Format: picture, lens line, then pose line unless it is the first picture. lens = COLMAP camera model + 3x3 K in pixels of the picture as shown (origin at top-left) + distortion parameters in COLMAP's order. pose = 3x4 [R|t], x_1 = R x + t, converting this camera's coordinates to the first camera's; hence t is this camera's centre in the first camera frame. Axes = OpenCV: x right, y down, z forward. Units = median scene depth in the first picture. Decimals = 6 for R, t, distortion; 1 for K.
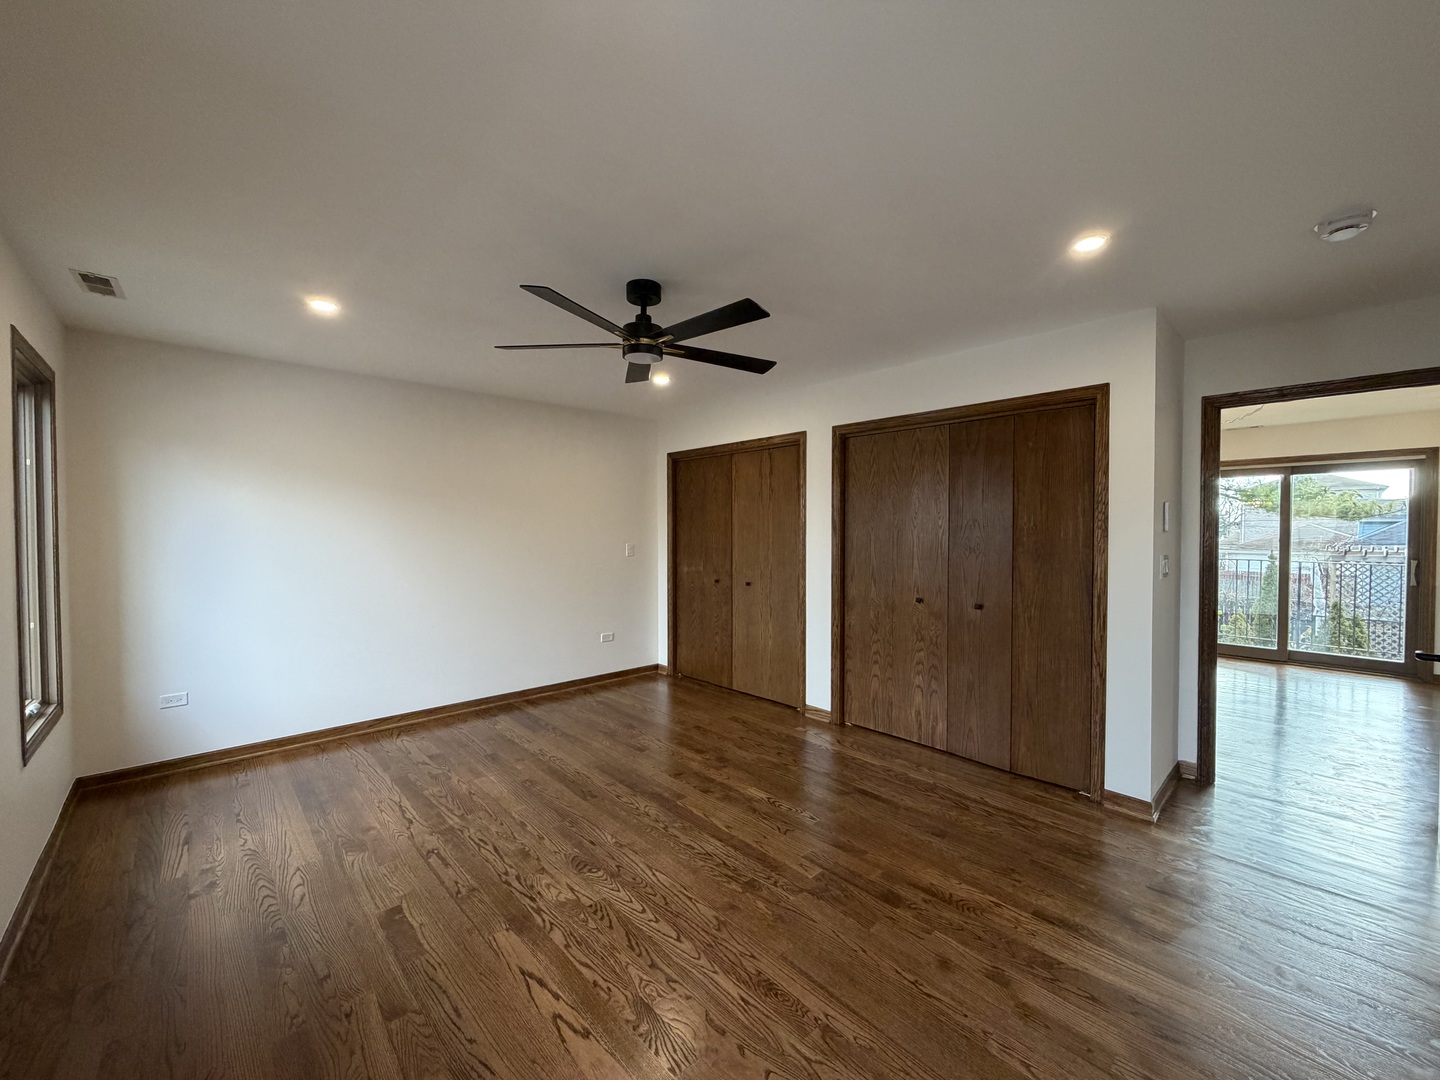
lens RADIAL K [[580.3, 0, 716.6], [0, 580.3, 542.5], [0, 0, 1]] dist [0.000332, -0.000256]
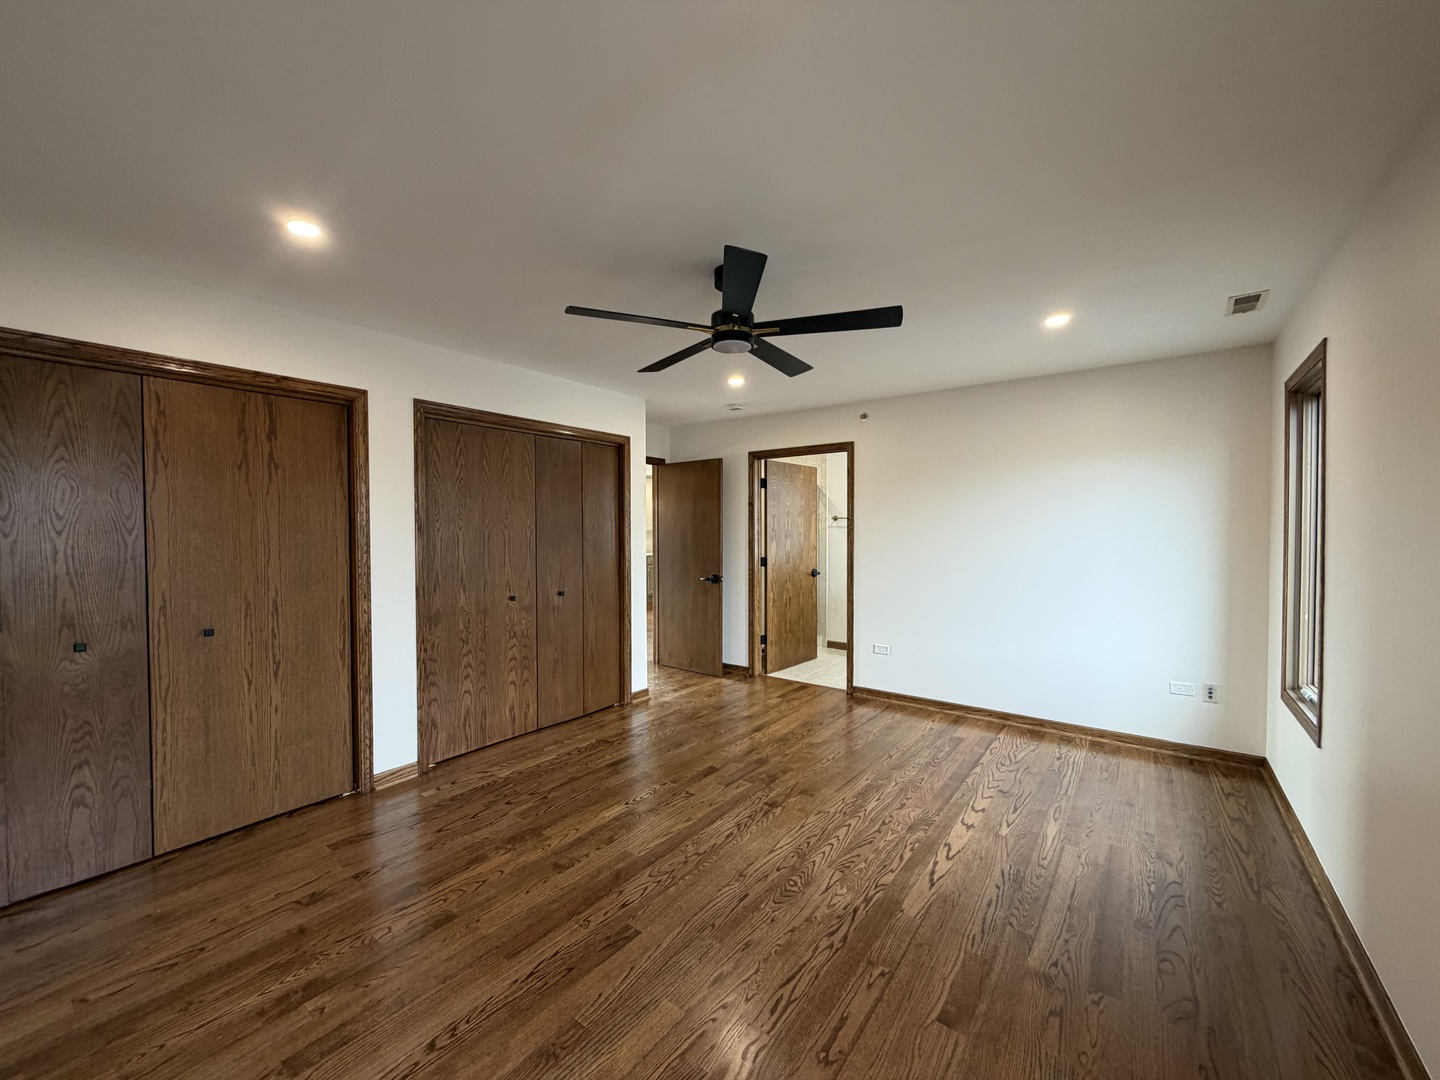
lens RADIAL K [[580.3, 0, 716.6], [0, 580.3, 542.5], [0, 0, 1]] dist [0.000332, -0.000256]
pose [[-0.190234, -0.023104, 0.981467, -0.833970], [0.024071, 0.999313, 0.028190, -0.022483], [-0.981444, 0.028988, -0.189547, 0.959943]]
